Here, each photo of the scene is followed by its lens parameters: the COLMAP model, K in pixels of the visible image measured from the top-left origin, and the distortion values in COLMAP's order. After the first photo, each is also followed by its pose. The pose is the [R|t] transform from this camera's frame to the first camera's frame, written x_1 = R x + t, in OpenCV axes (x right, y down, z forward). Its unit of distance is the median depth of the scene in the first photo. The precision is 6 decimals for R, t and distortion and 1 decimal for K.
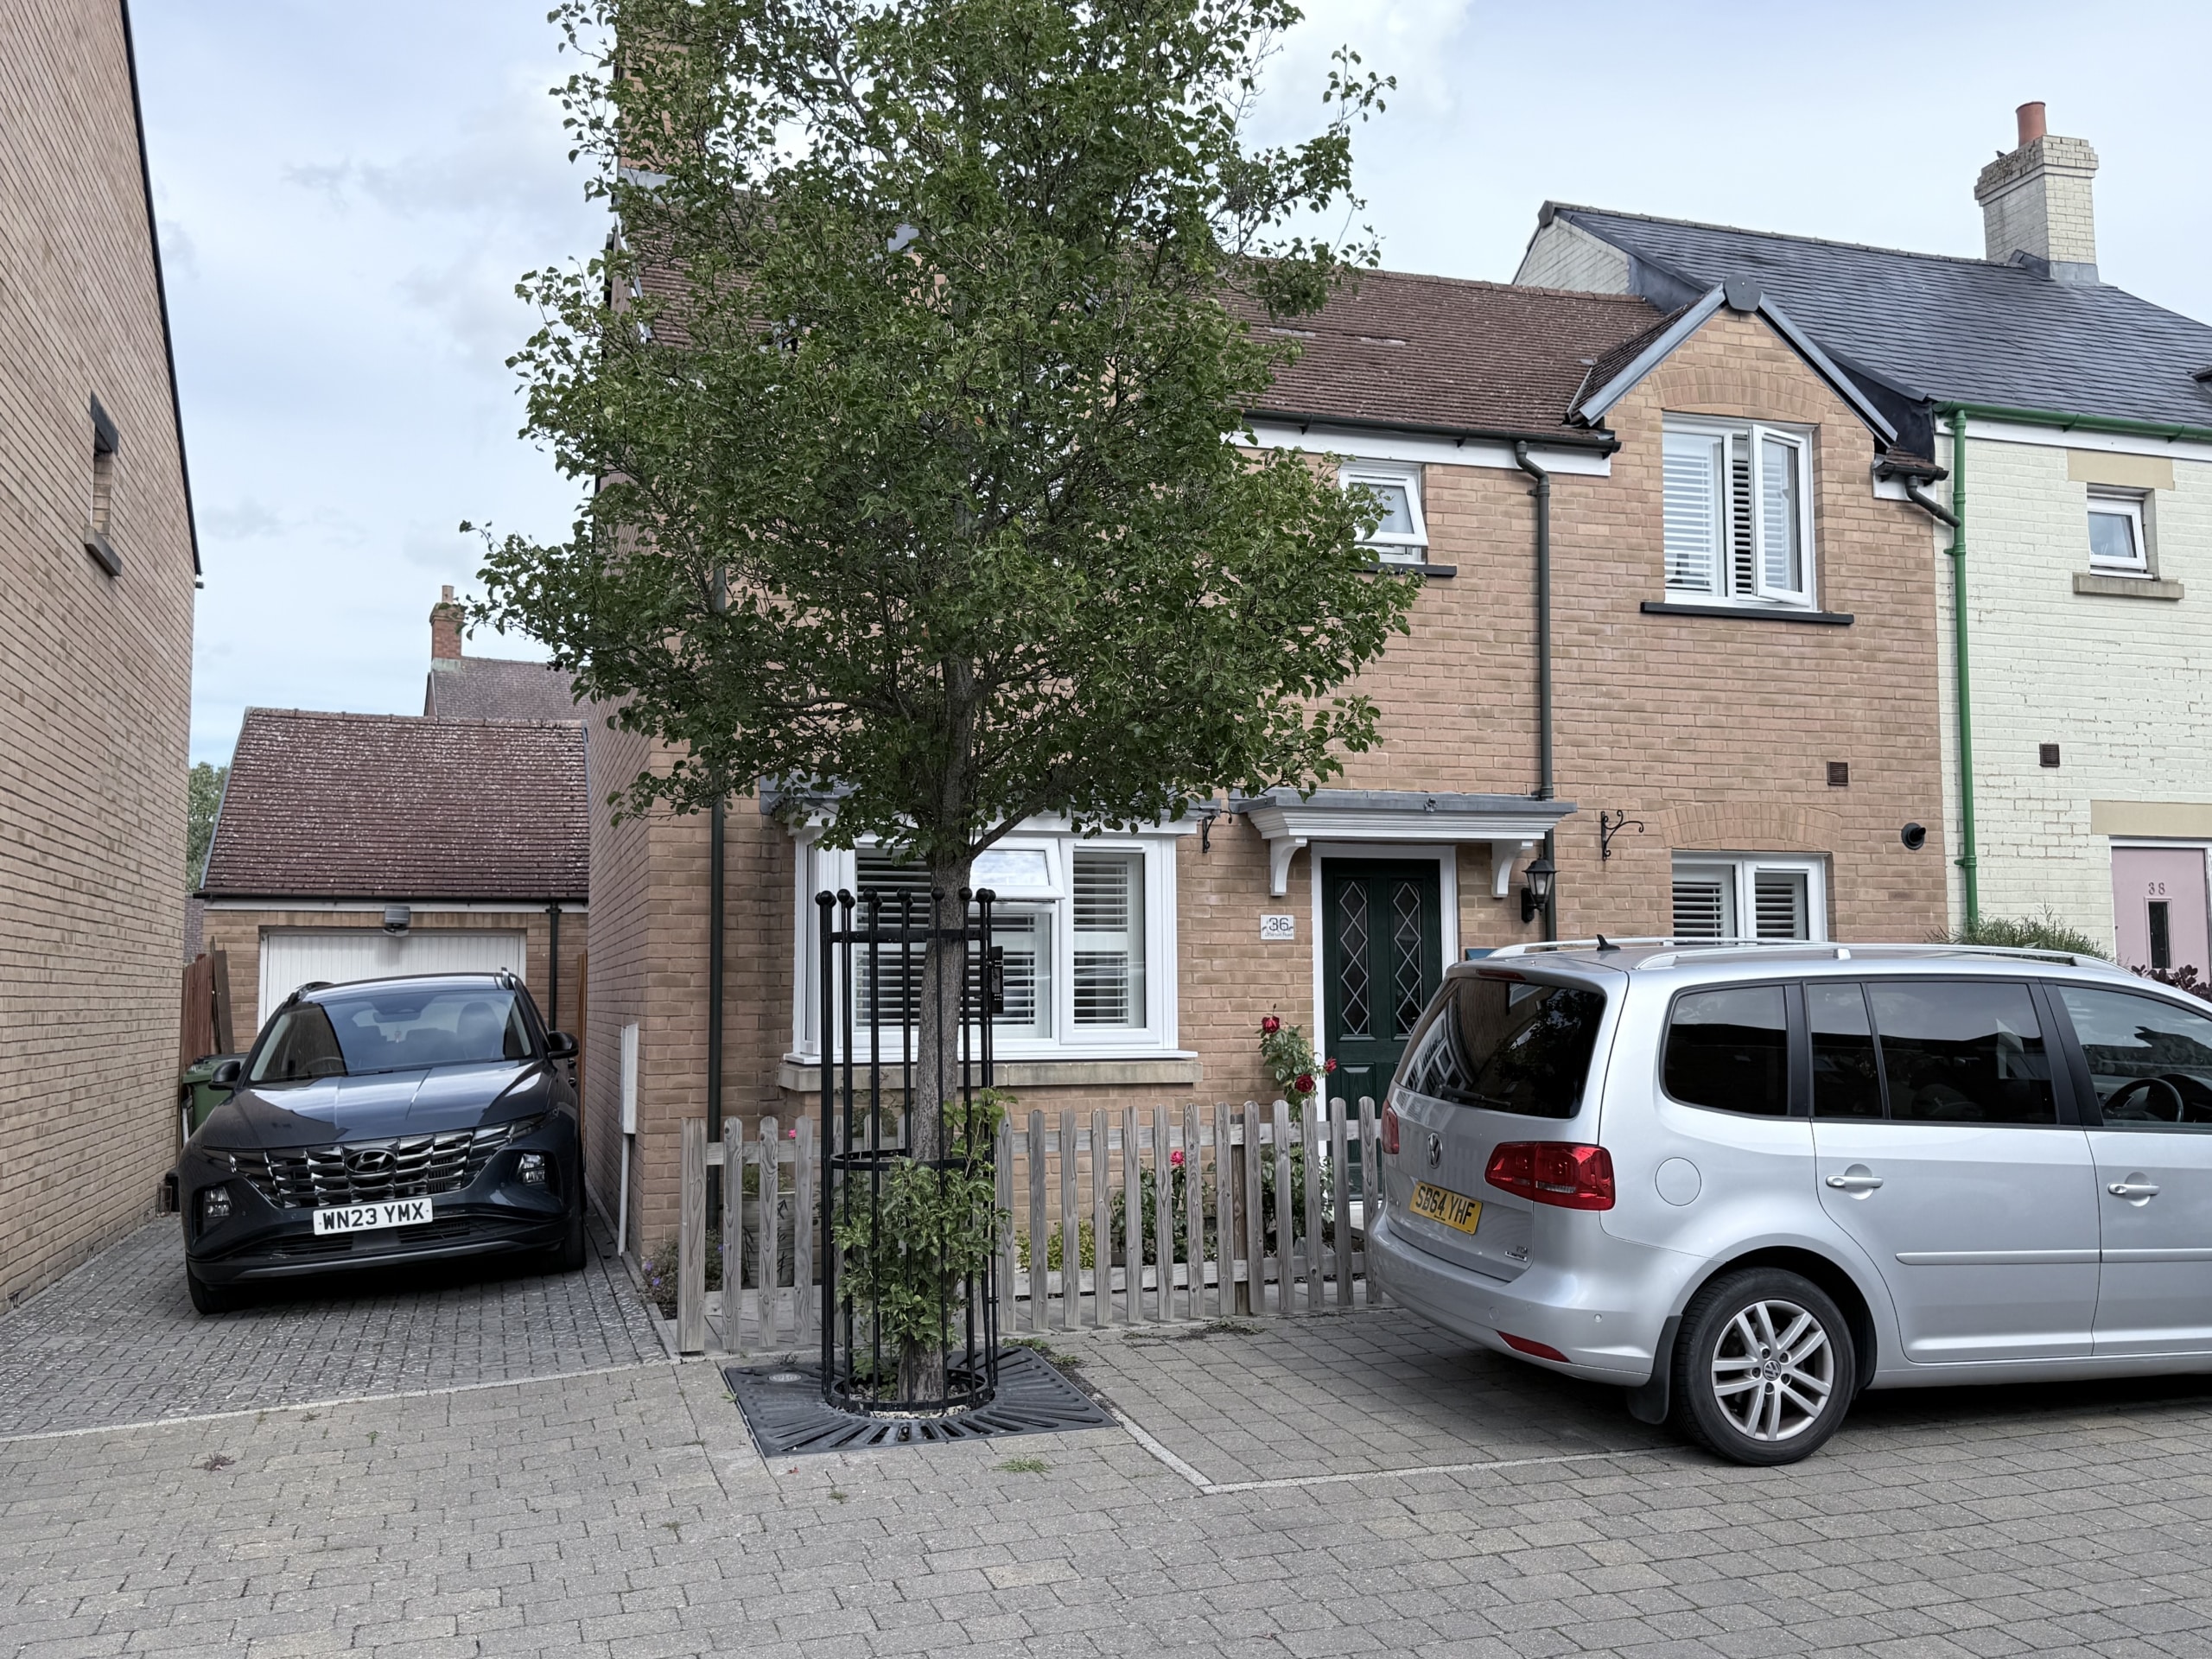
lens RADIAL K [[1949.8, 0, 1102.1], [0, 1949.8, 843.1], [0, 0, 1]] dist [0.061809, -0.016671]
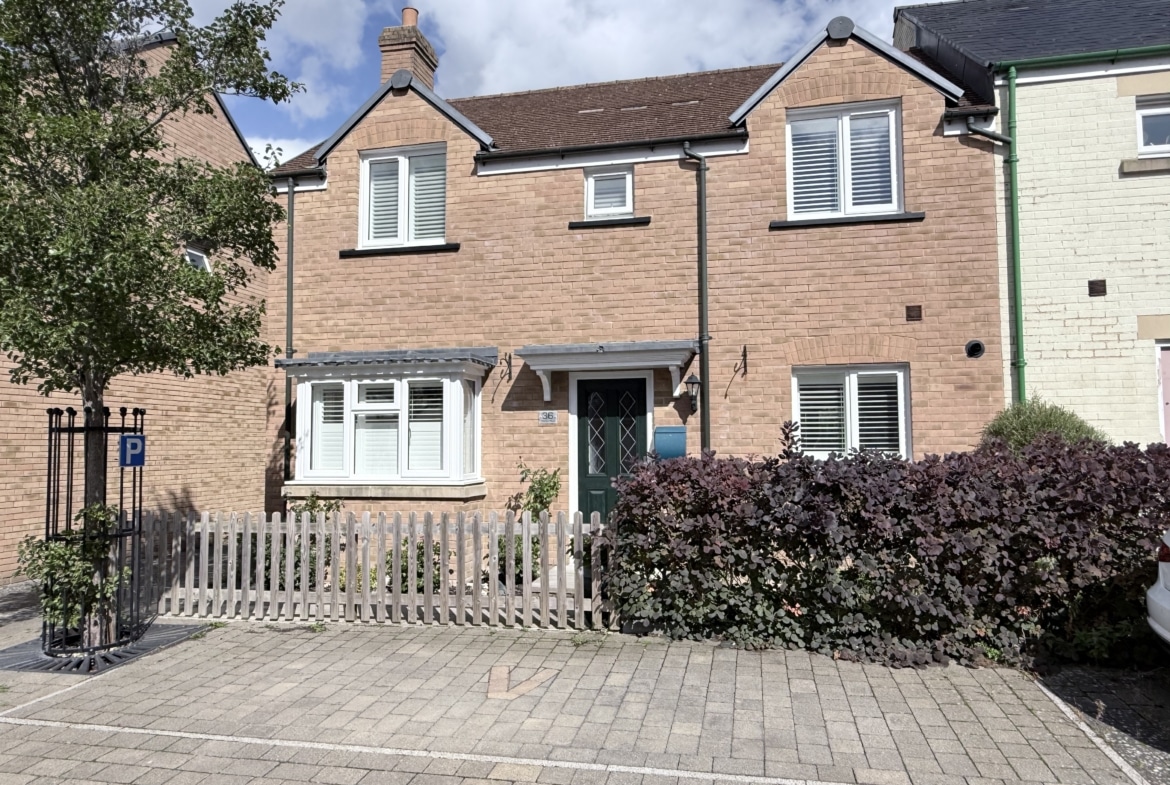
lens RADIAL K [[802.7, 0, 585.4], [0, 802.7, 385.8], [0, 0, 1]] dist [0.012073, 0.011640]
pose [[0.864126, -0.040363, -0.501654, 0.468603], [0.041672, 0.999094, -0.008605, 0.018323], [0.501547, -0.013470, 0.865026, 0.301891]]
